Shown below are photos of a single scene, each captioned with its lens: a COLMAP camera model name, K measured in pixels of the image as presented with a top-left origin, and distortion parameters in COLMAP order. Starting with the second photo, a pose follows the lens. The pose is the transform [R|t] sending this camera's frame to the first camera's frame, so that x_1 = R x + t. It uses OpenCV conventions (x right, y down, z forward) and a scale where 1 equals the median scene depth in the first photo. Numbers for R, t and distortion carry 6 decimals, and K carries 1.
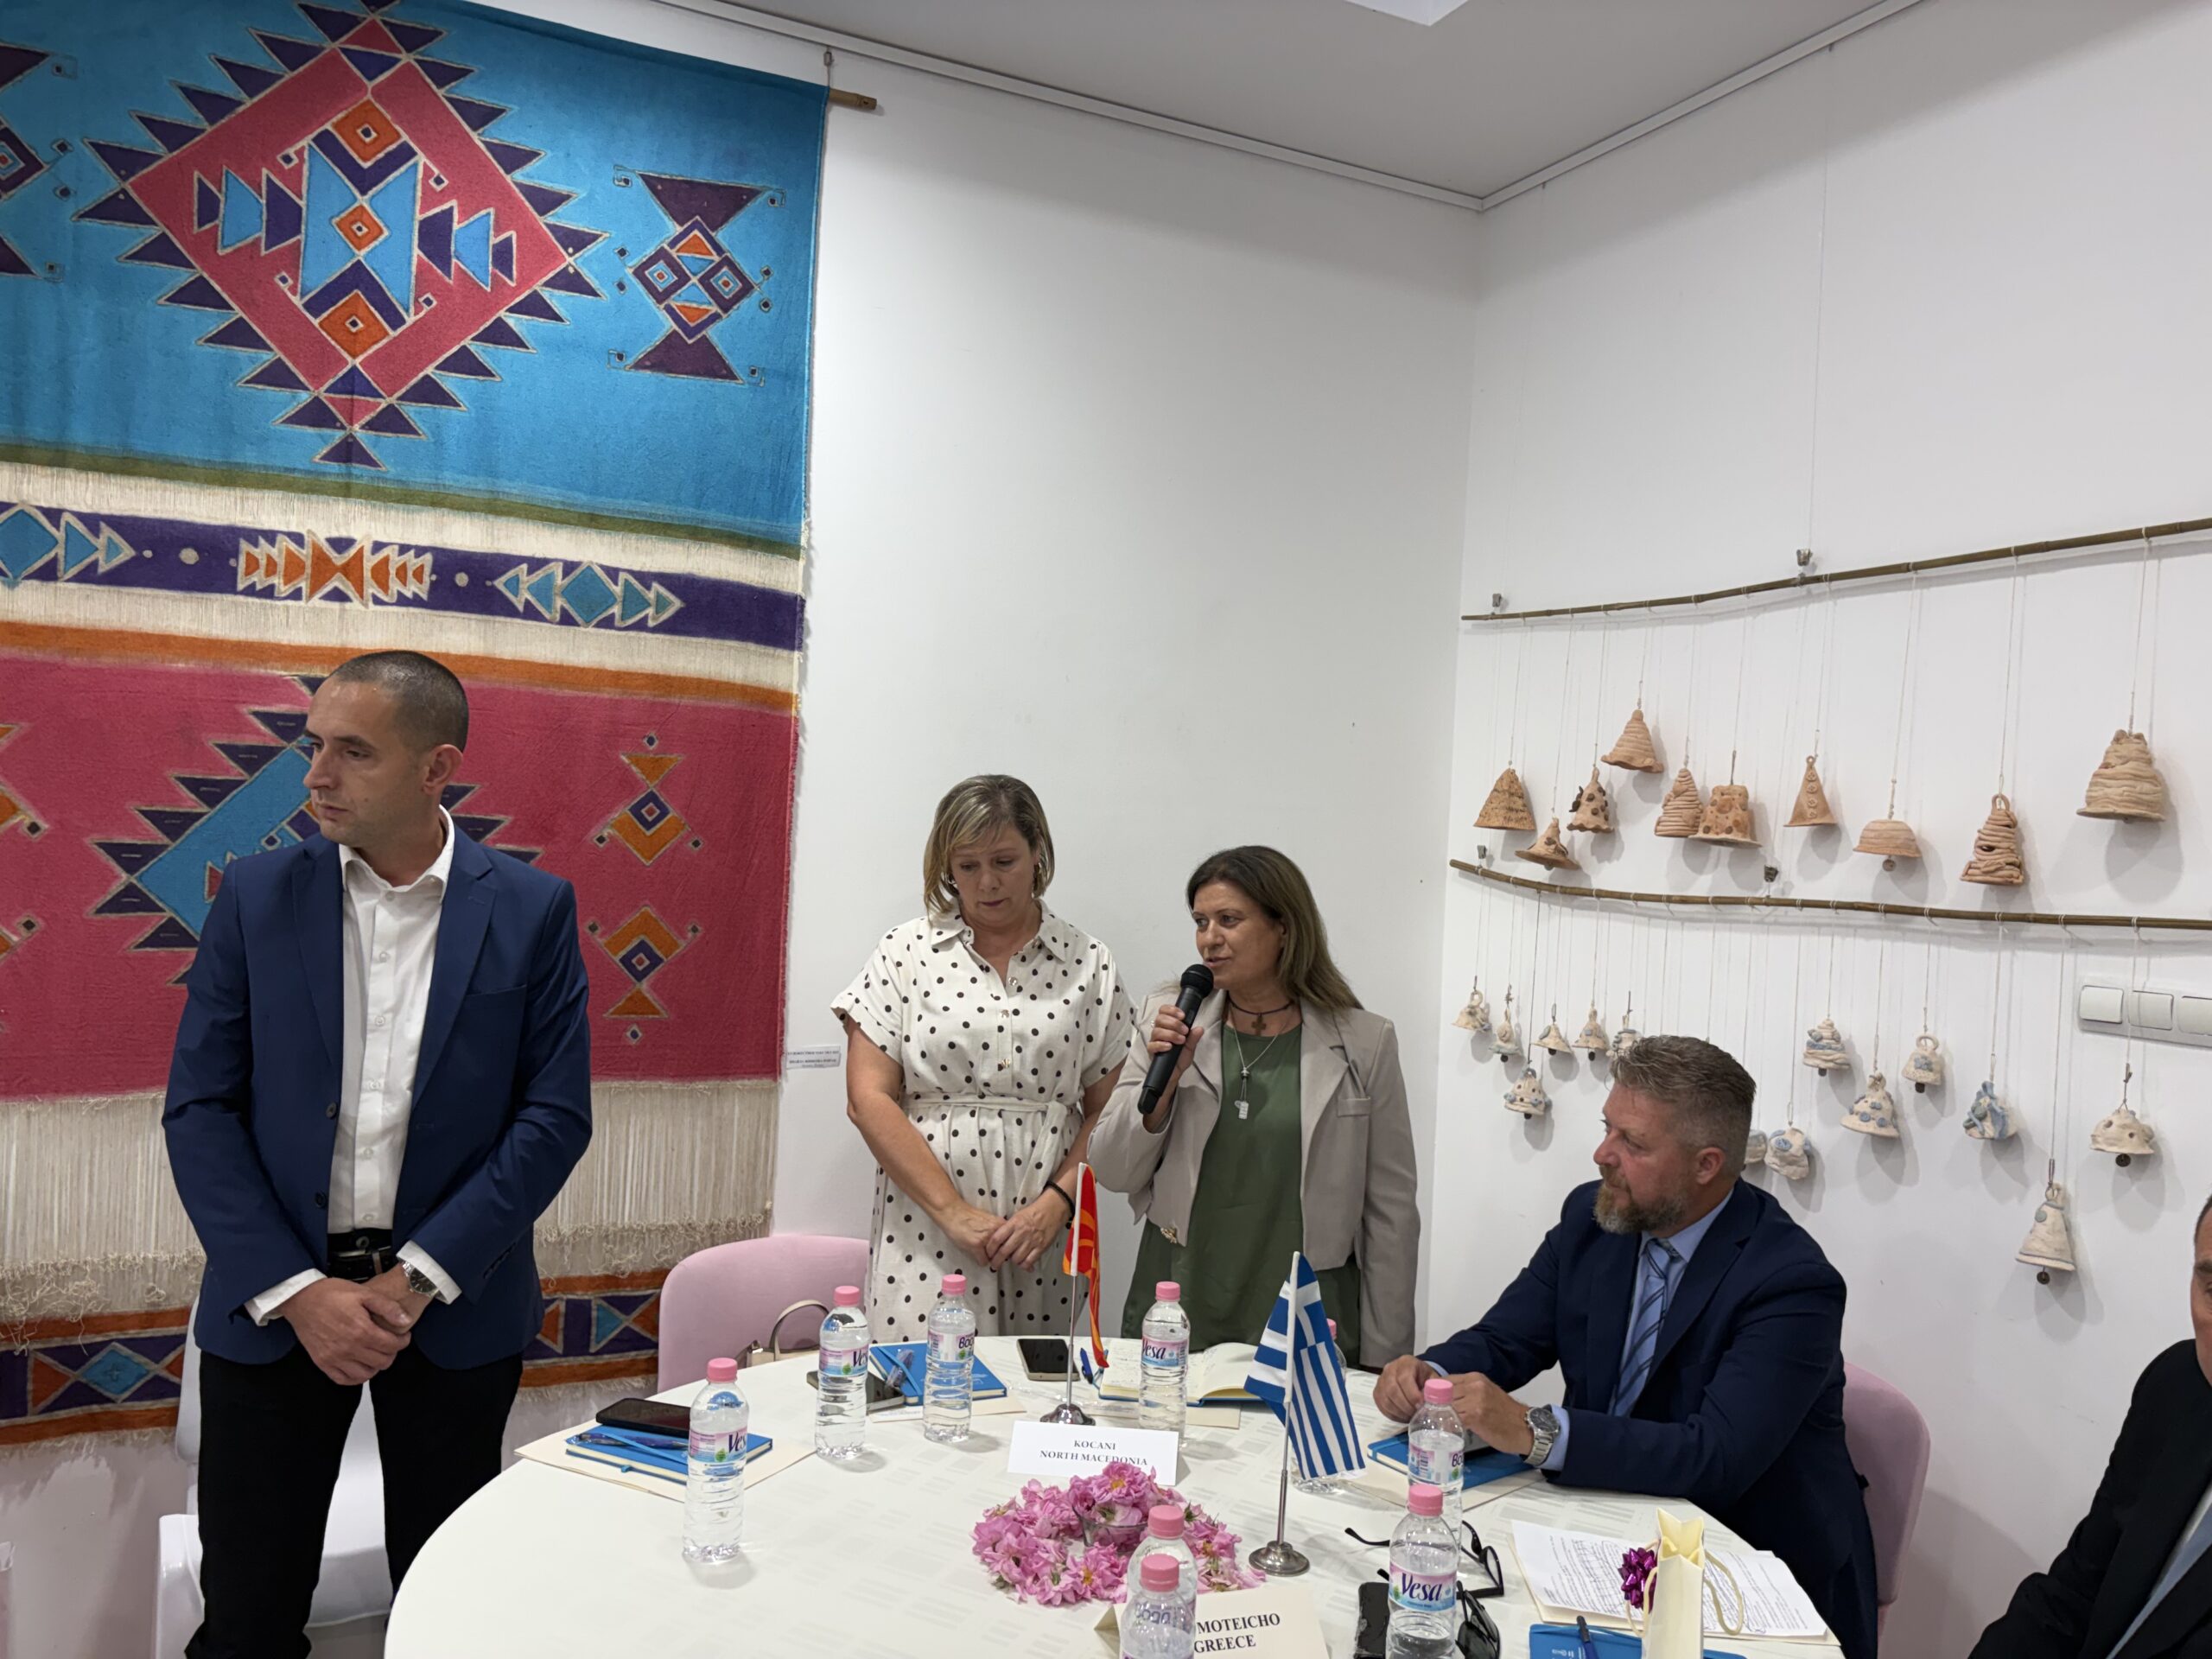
lens RADIAL K [[1647.0, 0, 1100.5], [0, 1647.0, 820.2], [0, 0, 1]] dist [0.011810, 0.009813]
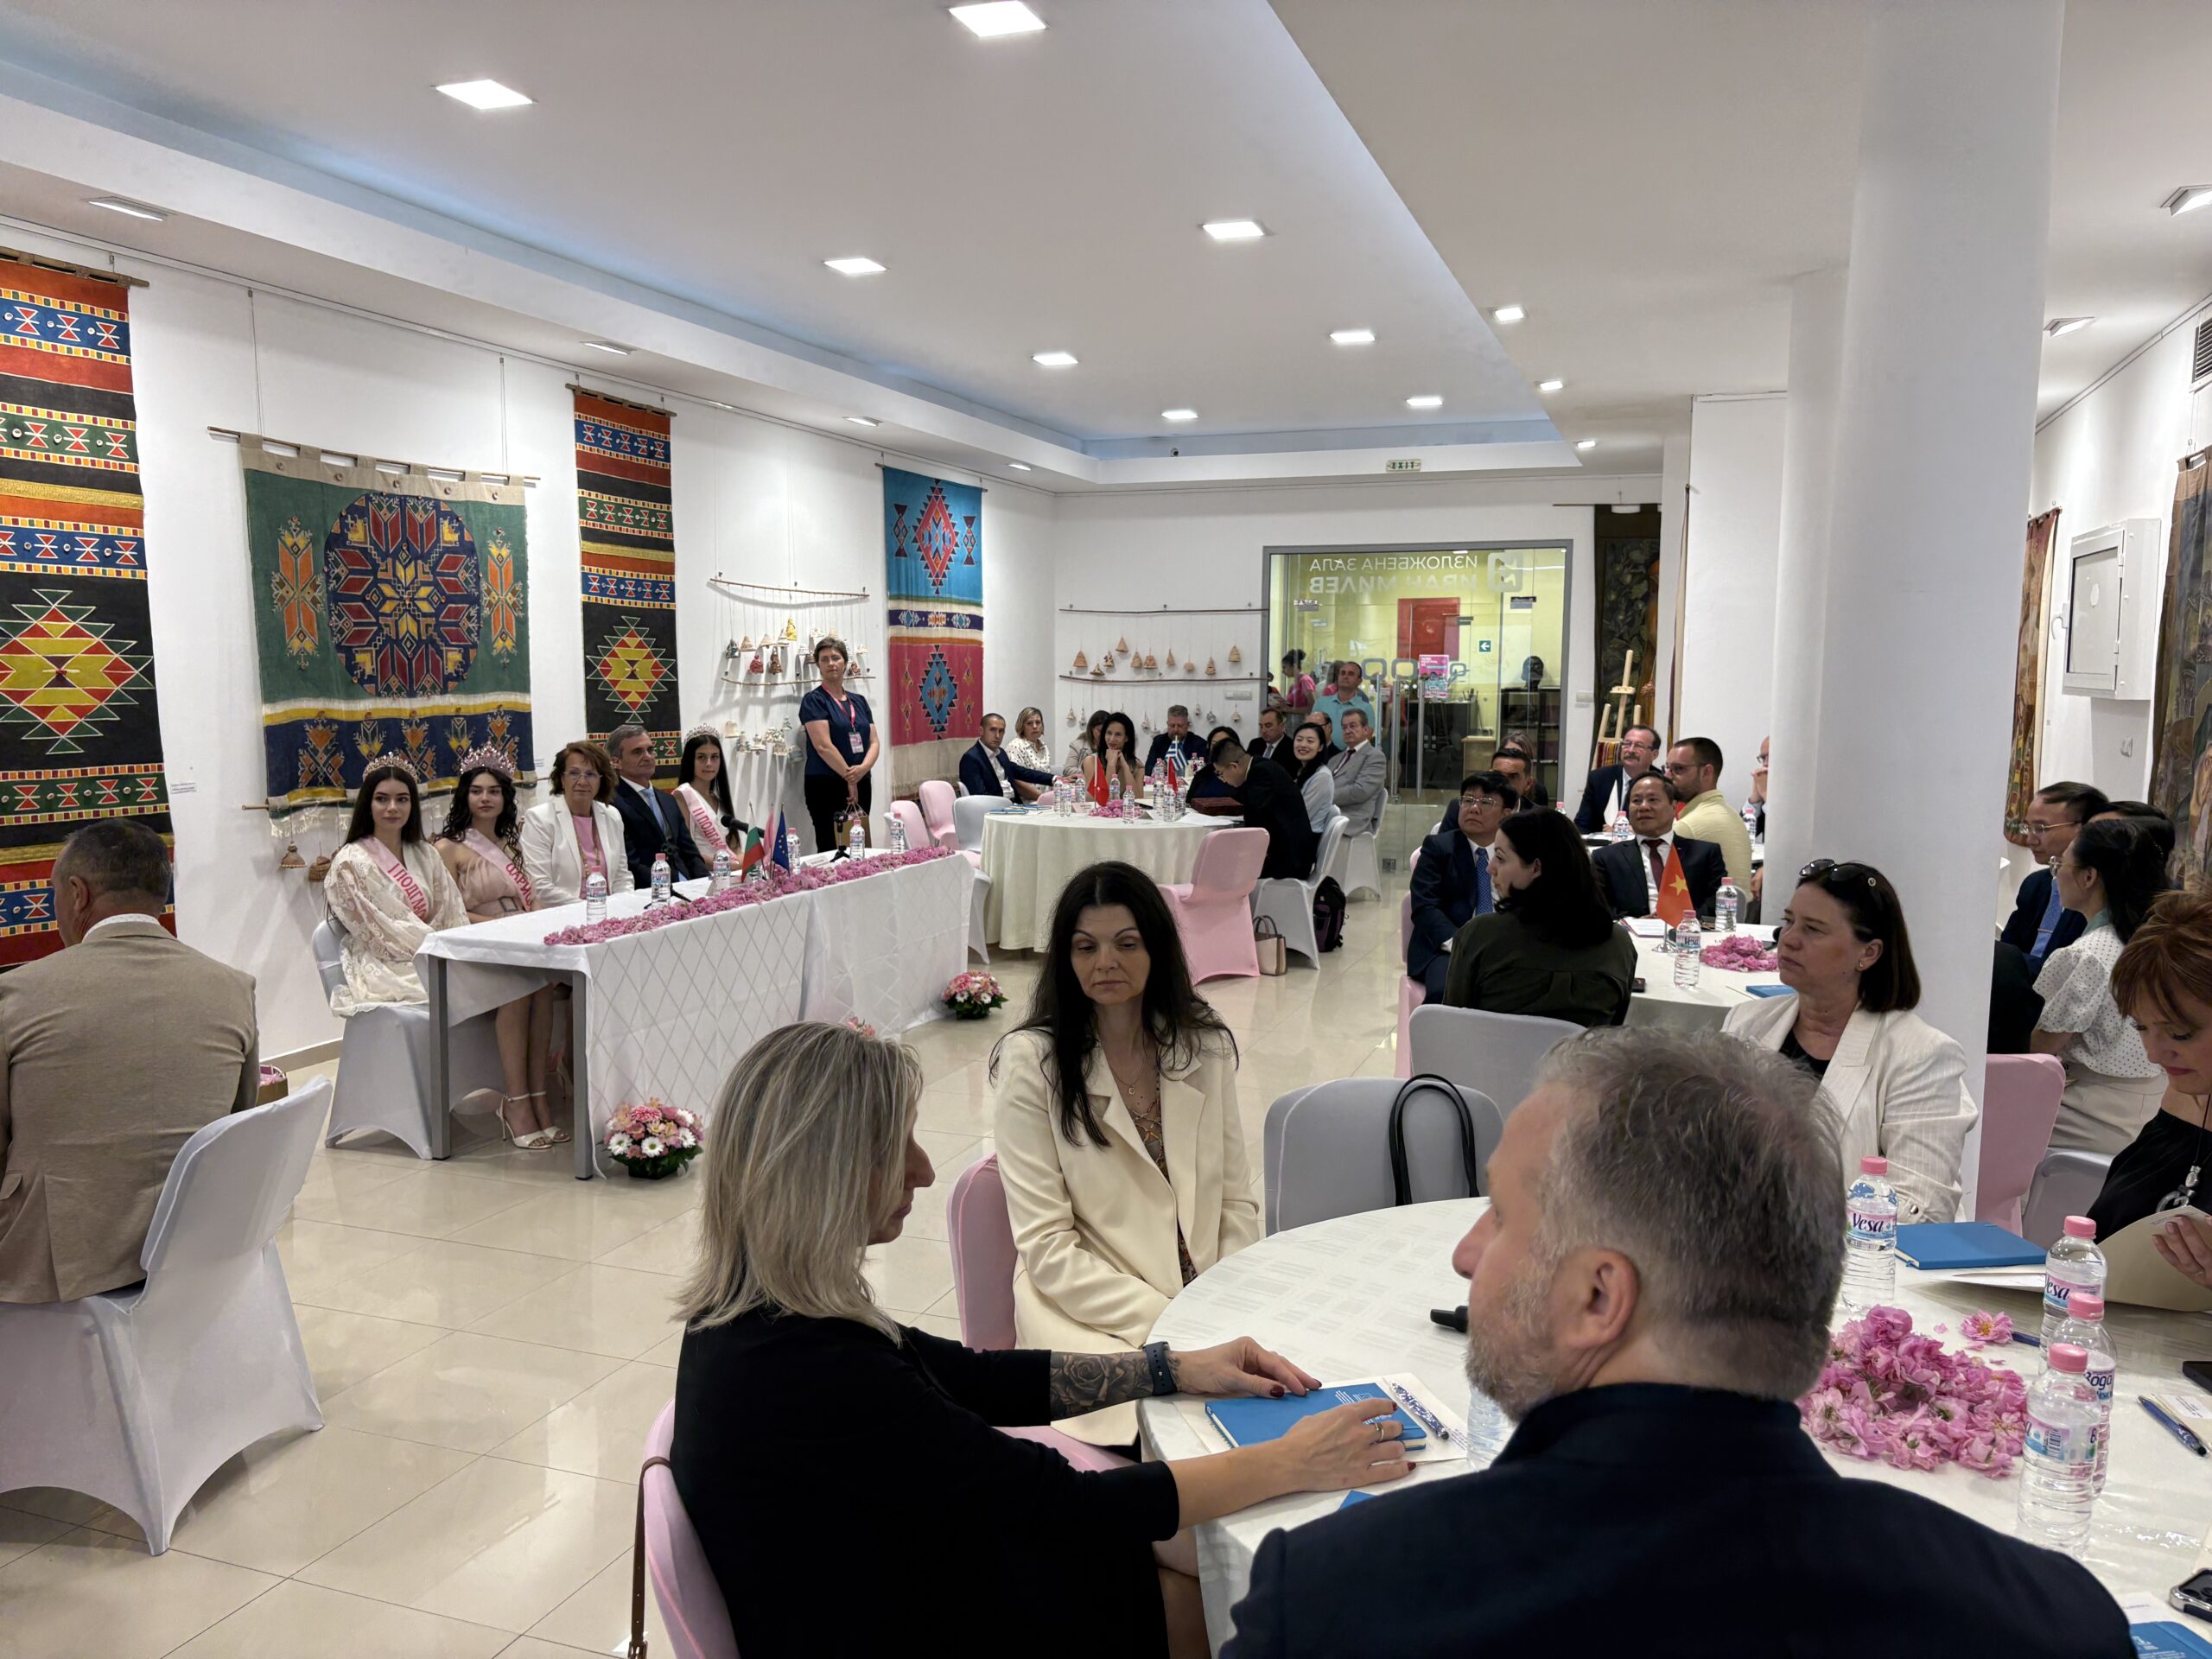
lens RADIAL K [[1647.0, 0, 1107.2], [0, 1647.0, 833.4], [0, 0, 1]] dist [0.011810, 0.009813]
pose [[0.716711, -0.114842, 0.687850, -3.160162], [0.029132, 0.990417, 0.135003, -0.166092], [-0.696762, -0.076719, 0.713188, -2.403604]]
